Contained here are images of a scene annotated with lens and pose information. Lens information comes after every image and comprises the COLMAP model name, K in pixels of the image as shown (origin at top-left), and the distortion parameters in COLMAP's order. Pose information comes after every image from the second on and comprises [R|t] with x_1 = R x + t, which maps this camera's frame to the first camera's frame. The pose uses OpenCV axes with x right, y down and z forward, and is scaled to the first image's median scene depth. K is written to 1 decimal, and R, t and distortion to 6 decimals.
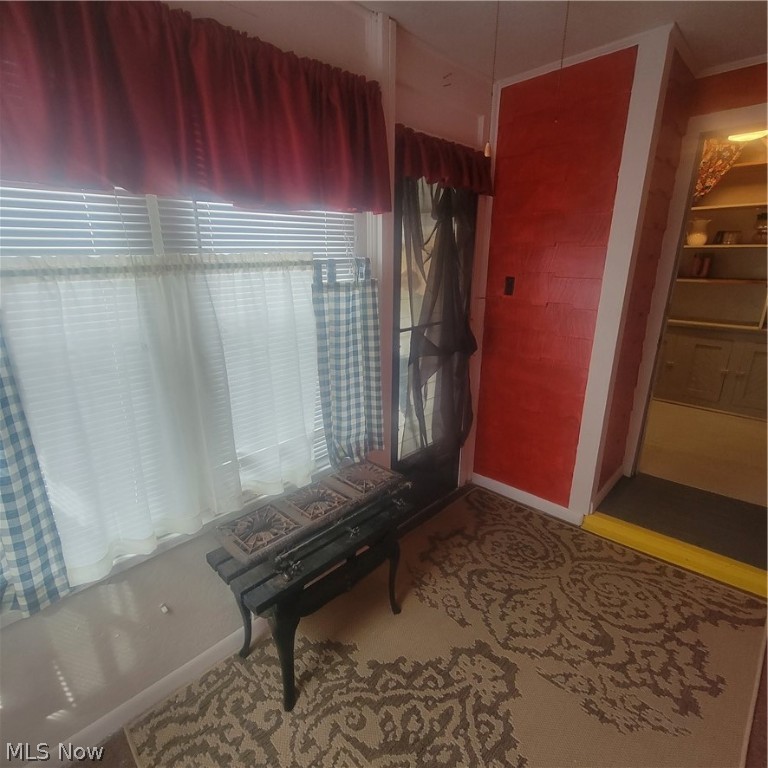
lens RADIAL K [[419.3, 0, 374.1], [0, 419.3, 384.0], [0, 0, 1]] dist [-0.000105, -0.000165]
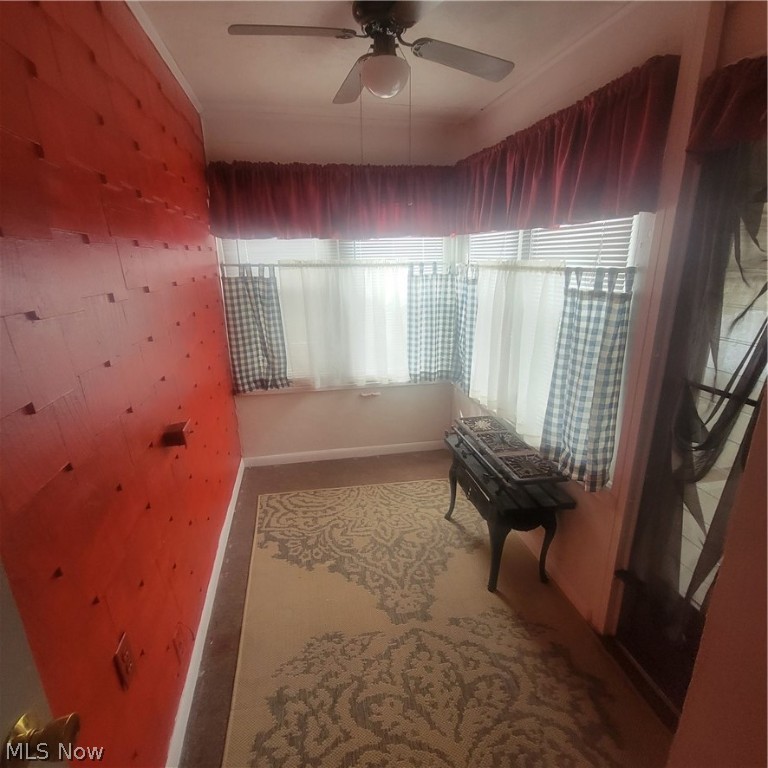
lens RADIAL K [[419.3, 0, 374.1], [0, 419.3, 384.0], [0, 0, 1]] dist [-0.000105, -0.000165]
pose [[-0.566165, 0.257070, -0.783181, 1.070434], [-0.227819, 0.864316, 0.448393, -0.385294], [0.792184, 0.432288, -0.430780, 1.130548]]
